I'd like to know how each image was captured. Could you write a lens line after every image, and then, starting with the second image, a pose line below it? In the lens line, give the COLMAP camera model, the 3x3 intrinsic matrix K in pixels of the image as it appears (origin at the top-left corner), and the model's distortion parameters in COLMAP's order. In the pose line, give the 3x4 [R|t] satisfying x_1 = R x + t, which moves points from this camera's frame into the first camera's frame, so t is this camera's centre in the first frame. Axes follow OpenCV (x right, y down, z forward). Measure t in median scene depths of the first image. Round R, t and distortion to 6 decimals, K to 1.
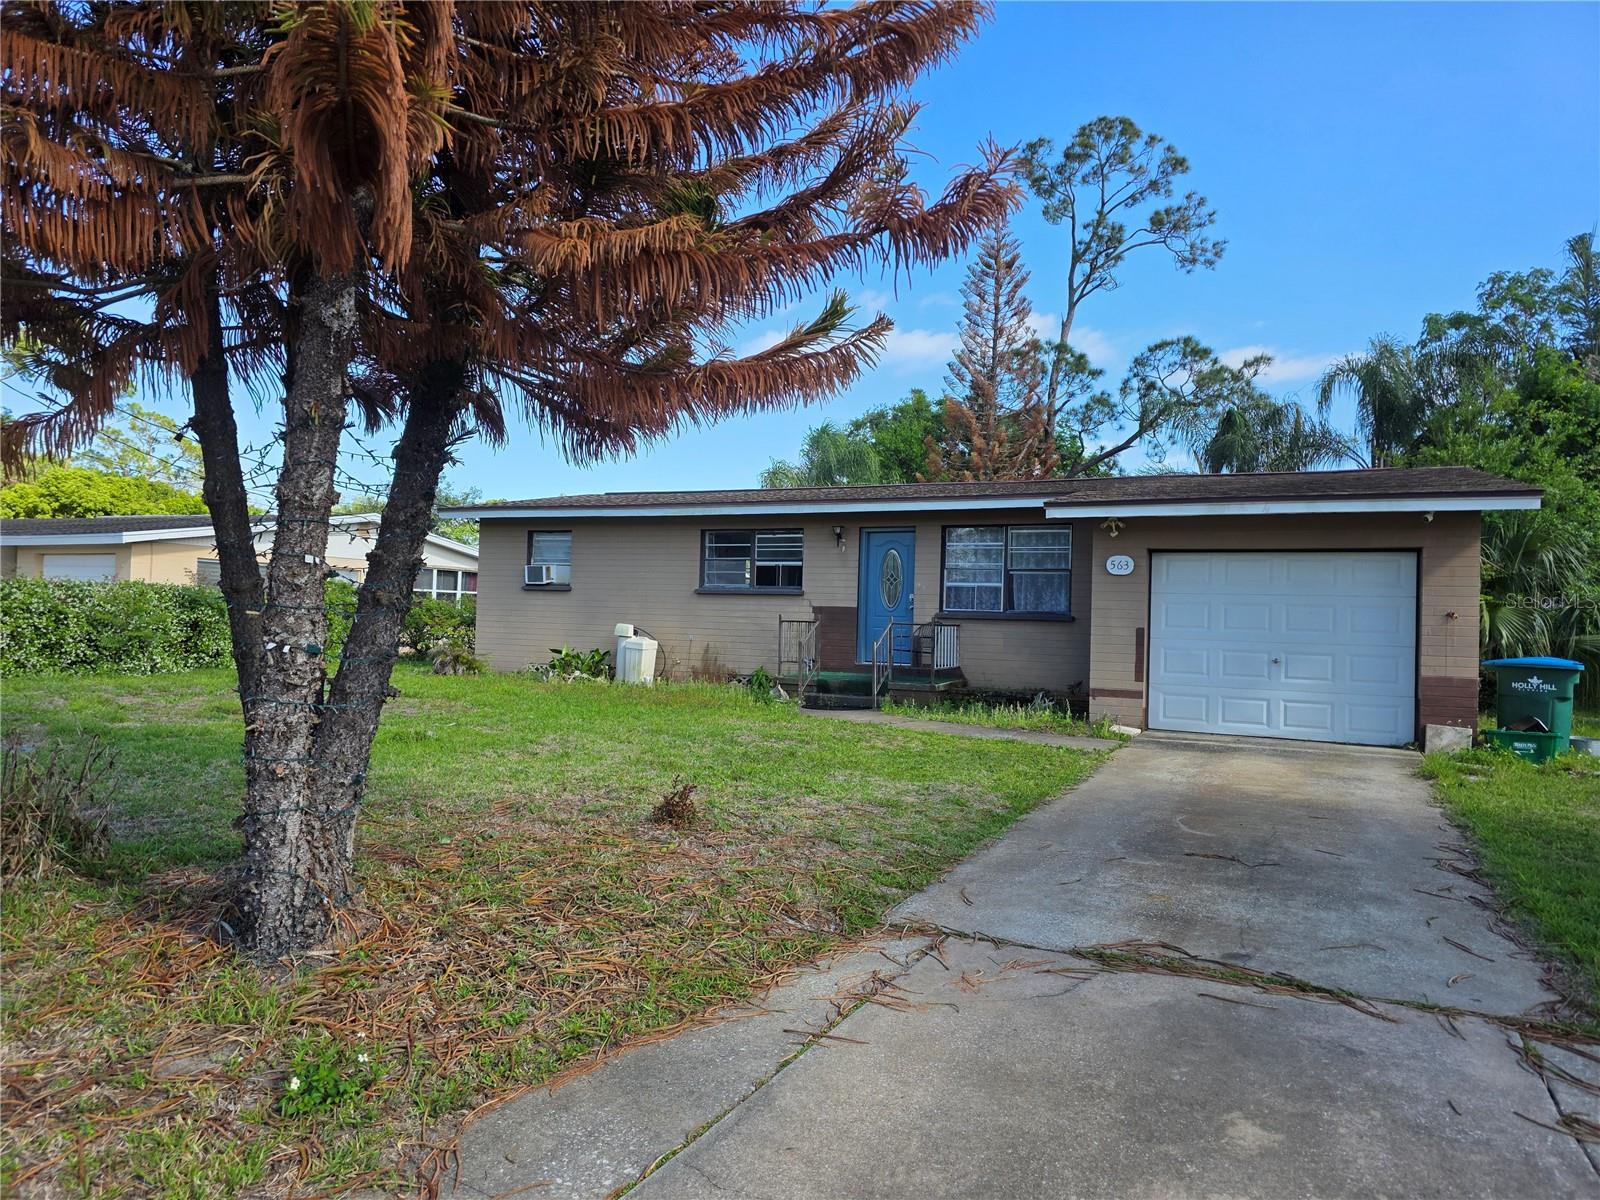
lens RADIAL K [[1076.2, 0, 787.5], [0, 1076.2, 597.2], [0, 0, 1]] dist [0.067158, -0.069165]
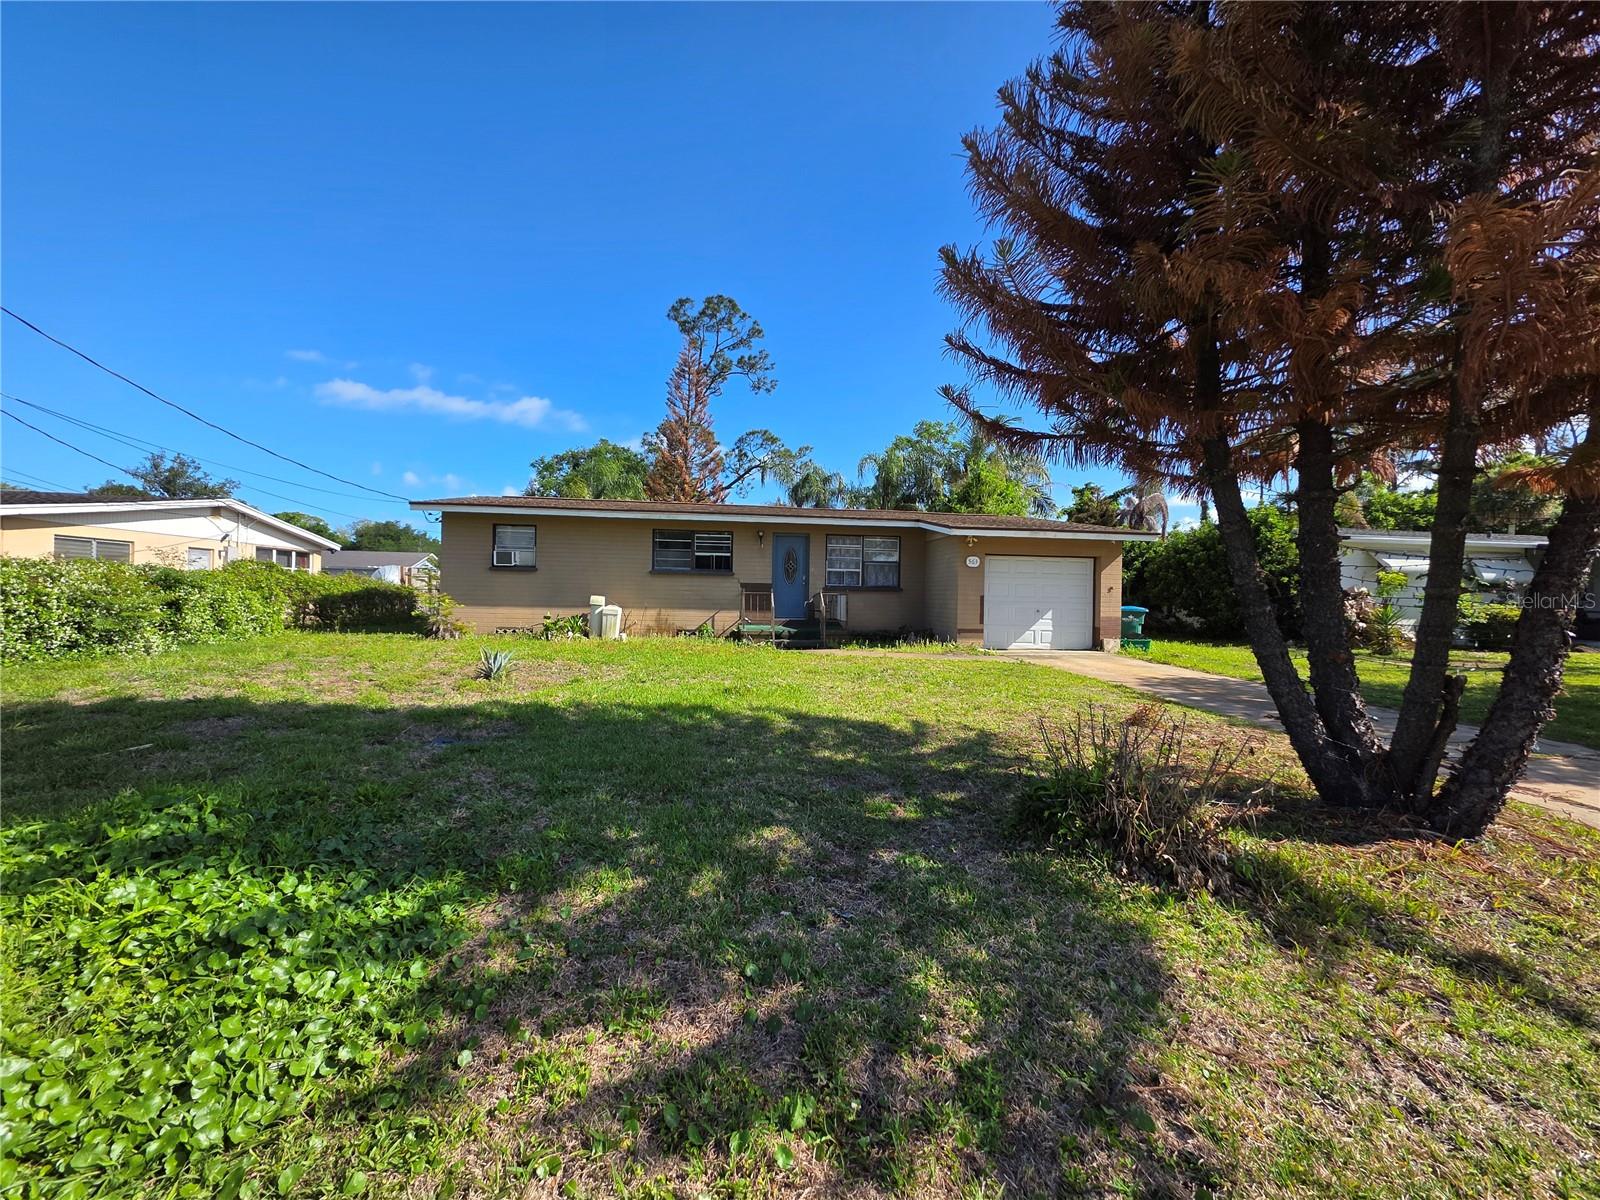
lens RADIAL K [[639.4, 0, 802.5], [0, 639.4, 594.7], [0, 0, 1]] dist [-0.003003, 0.000241]
pose [[0.827383, -0.012775, 0.561492, -0.367796], [-0.006701, 0.999446, 0.032613, -0.004777], [-0.561598, -0.030746, 0.826839, 0.170602]]
